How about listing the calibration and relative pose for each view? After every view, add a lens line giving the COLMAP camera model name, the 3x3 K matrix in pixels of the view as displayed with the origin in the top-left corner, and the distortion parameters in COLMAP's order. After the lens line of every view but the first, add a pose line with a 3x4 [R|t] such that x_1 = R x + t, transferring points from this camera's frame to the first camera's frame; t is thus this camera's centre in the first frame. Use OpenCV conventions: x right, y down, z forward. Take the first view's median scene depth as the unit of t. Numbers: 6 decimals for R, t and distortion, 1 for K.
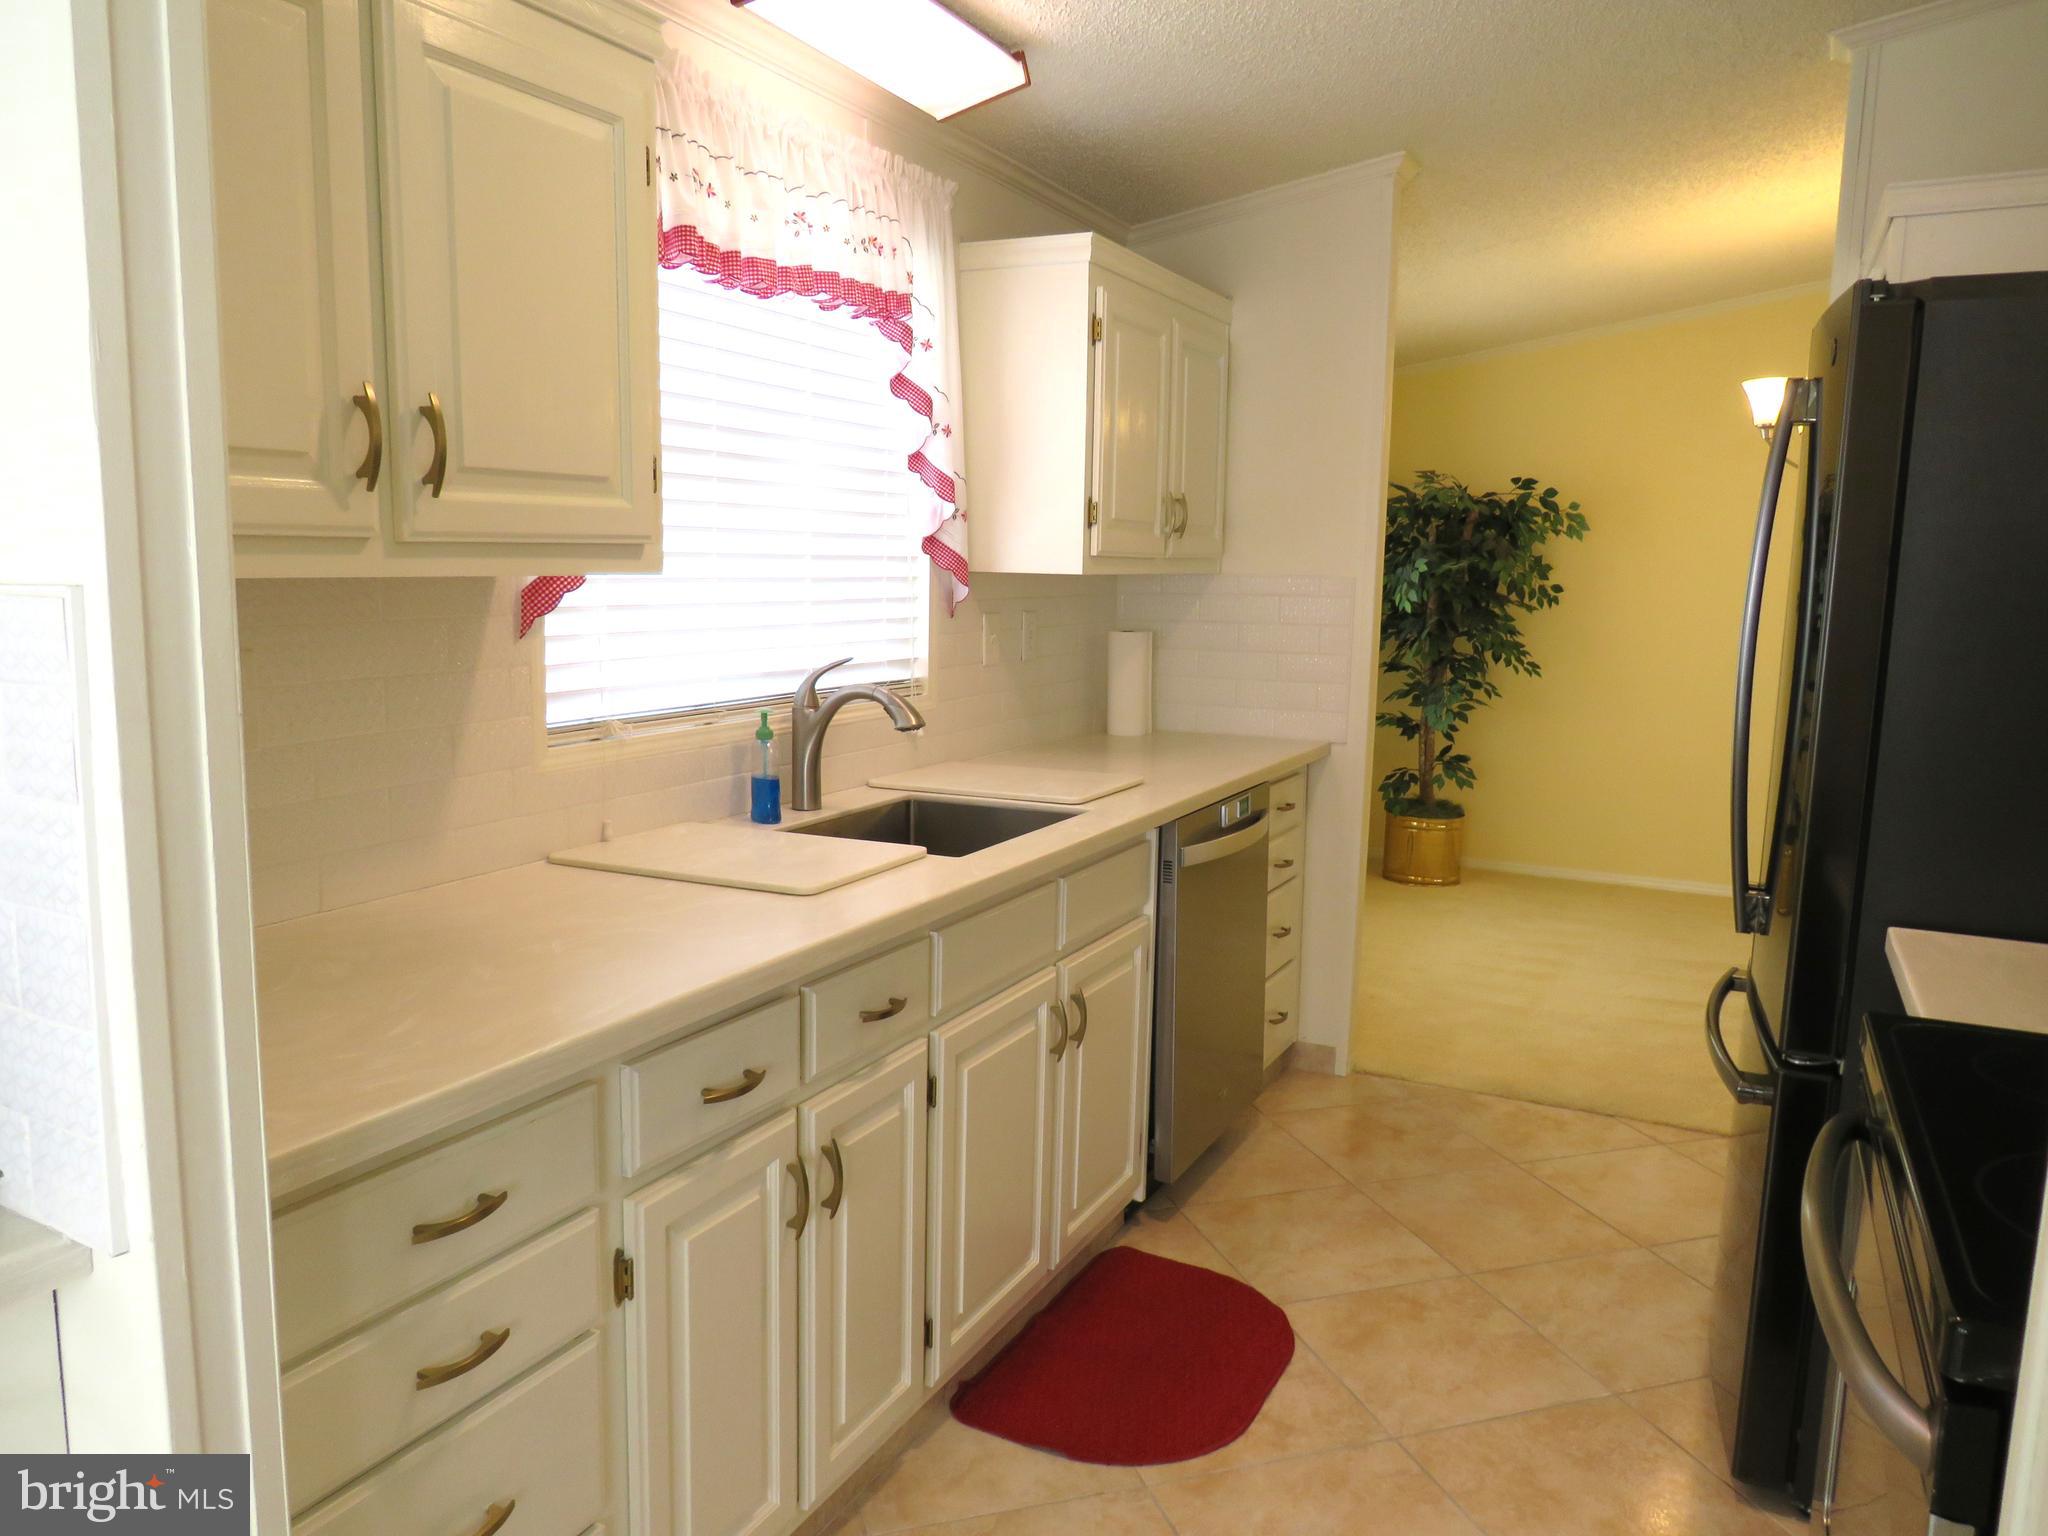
lens RADIAL K [[1460.9, 0, 1013.2], [0, 1460.9, 768.5], [0, 0, 1]] dist [-0.024105, 0.011152]
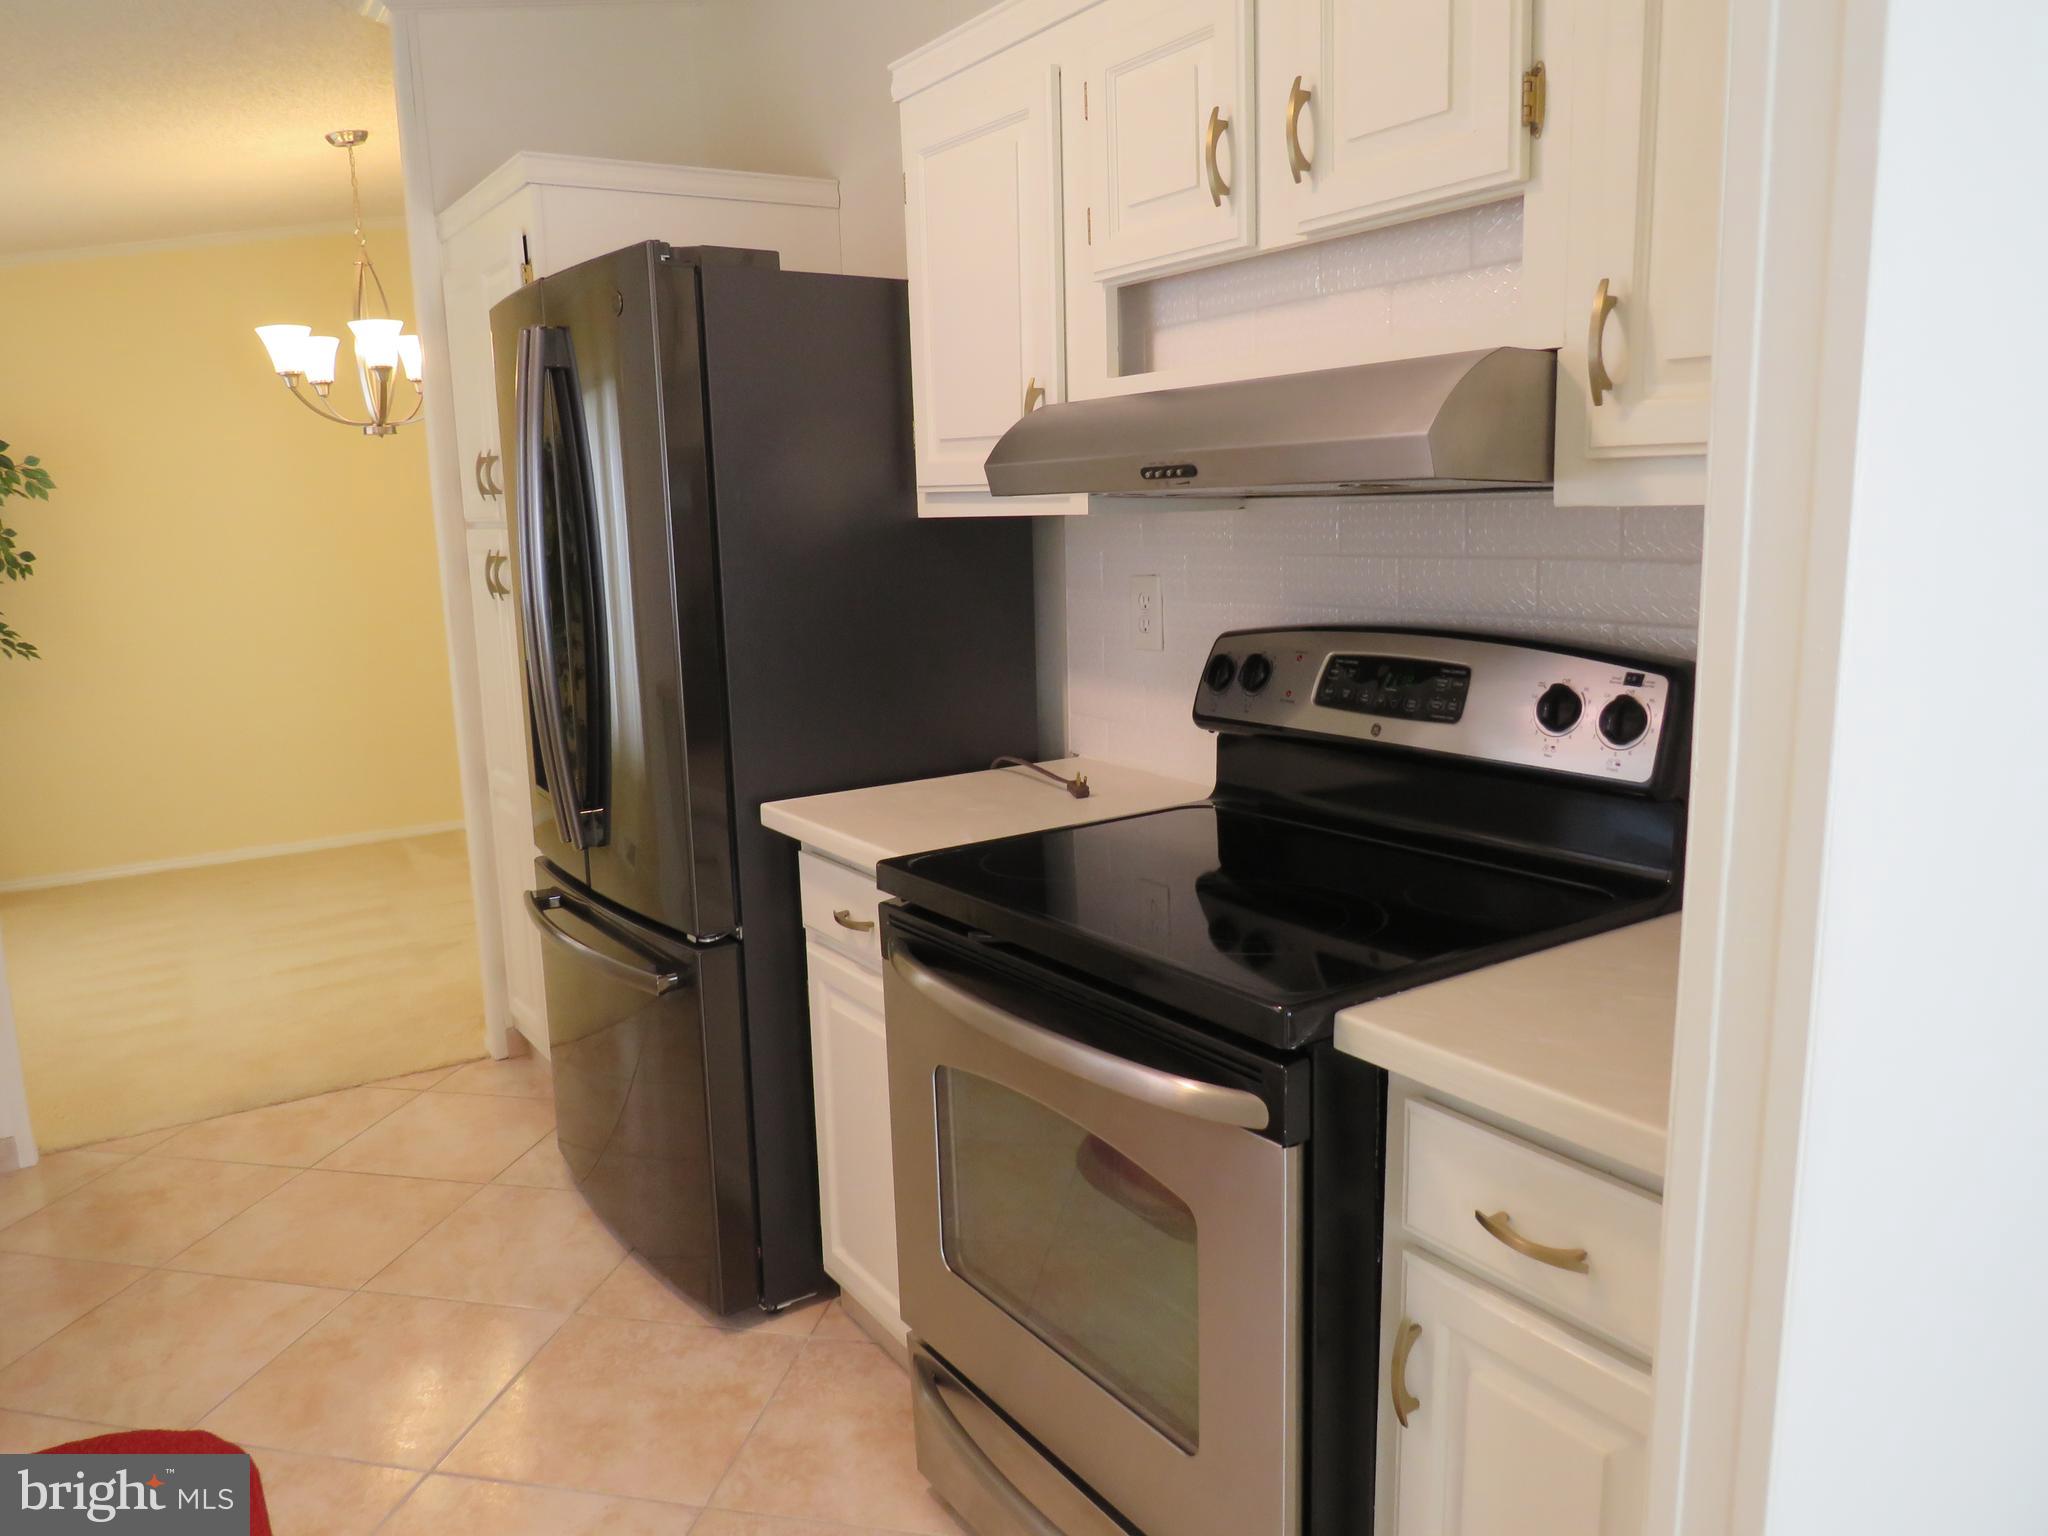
lens RADIAL K [[1460.9, 0, 1005.6], [0, 1460.9, 762.7], [0, 0, 1]] dist [-0.024105, 0.011152]
pose [[0.500406, -0.186586, 0.845446, -0.144999], [0.164836, 0.979172, 0.118534, -0.015386], [-0.849954, 0.080045, 0.520740, 0.105371]]
